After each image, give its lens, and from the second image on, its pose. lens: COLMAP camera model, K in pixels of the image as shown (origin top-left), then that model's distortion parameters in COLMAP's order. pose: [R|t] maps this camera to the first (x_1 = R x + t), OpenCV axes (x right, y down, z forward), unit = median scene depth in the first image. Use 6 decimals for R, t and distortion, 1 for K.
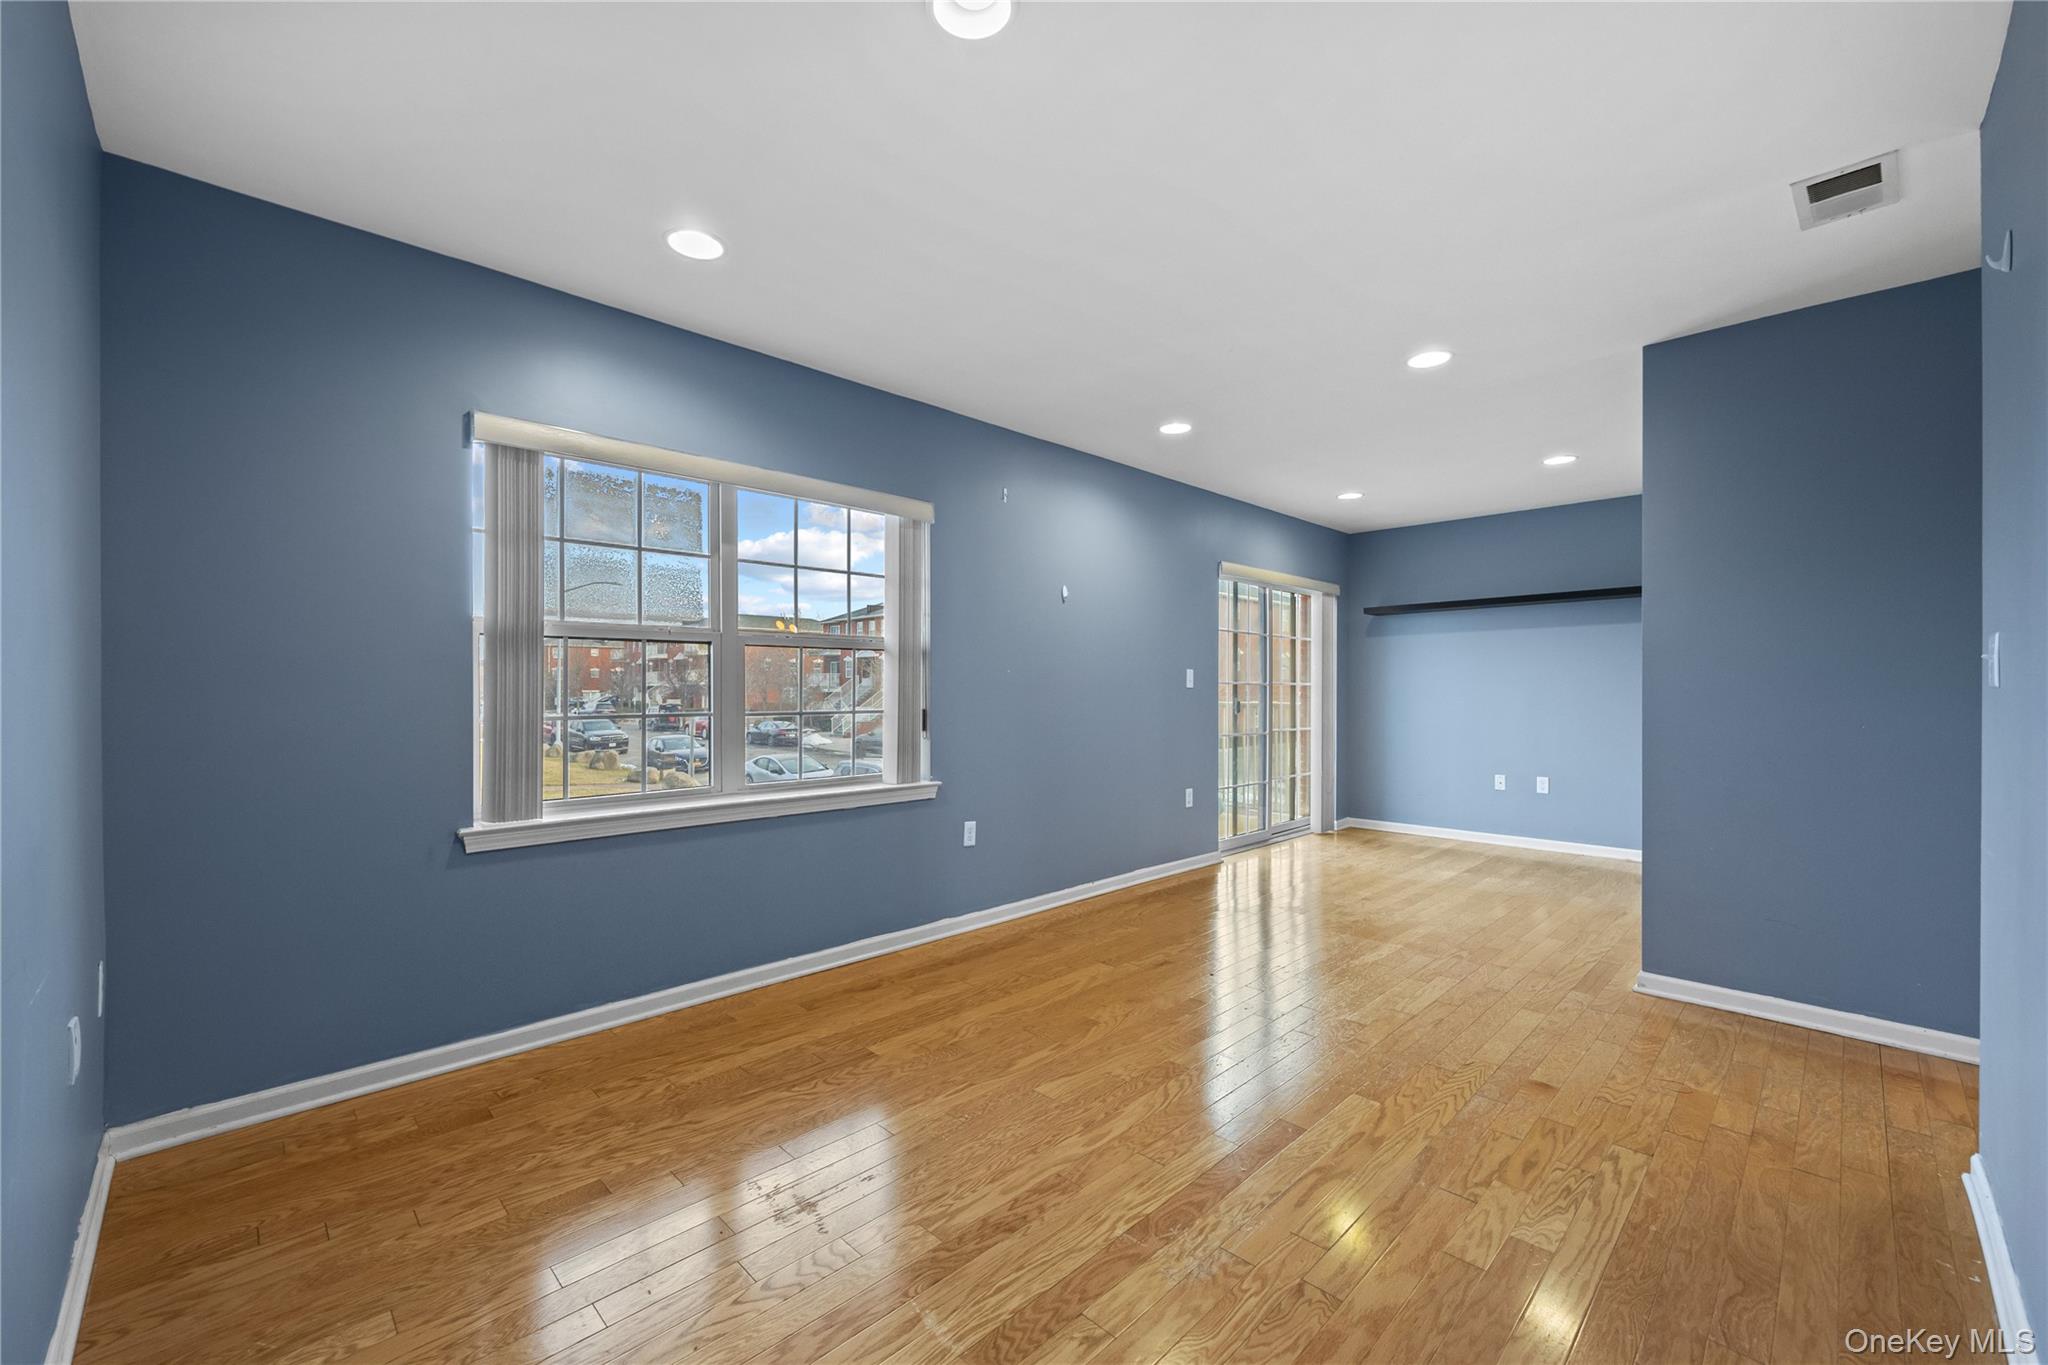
lens RADIAL K [[825.6, 0, 1013.7], [0, 825.6, 678.6], [0, 0, 1]] dist [-0.002911, -0.000031]
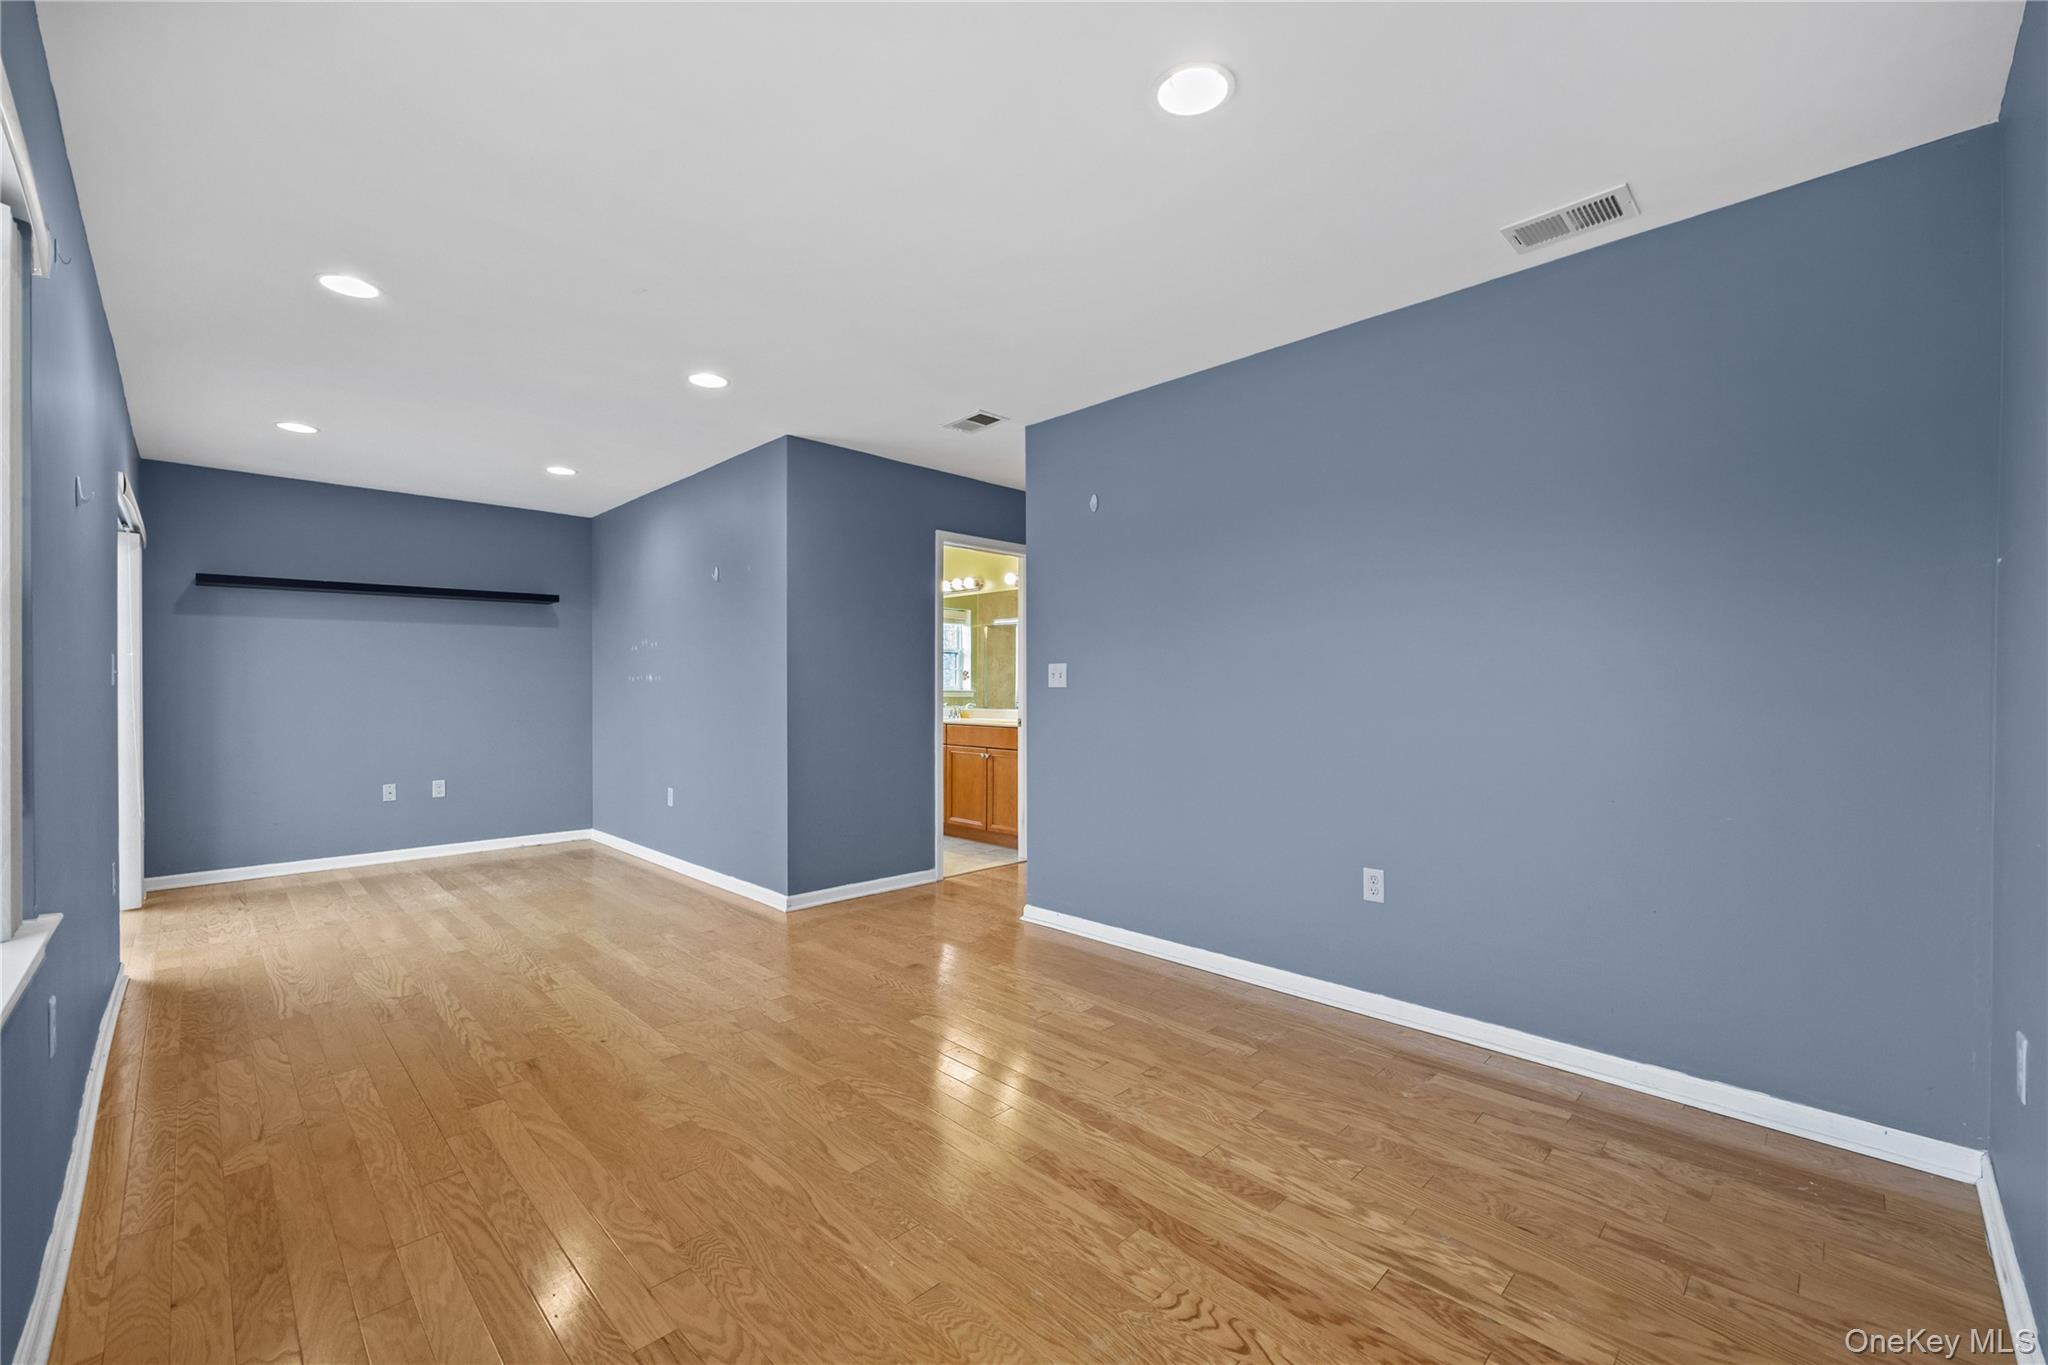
lens RADIAL K [[825.6, 0, 1025.3], [0, 825.6, 681.9], [0, 0, 1]] dist [-0.002911, -0.000031]
pose [[-0.006049, 0.007204, 0.999956, -1.001673], [-0.012843, 0.999891, -0.007281, 0.012651], [-0.999899, -0.012887, -0.005956, 1.040539]]
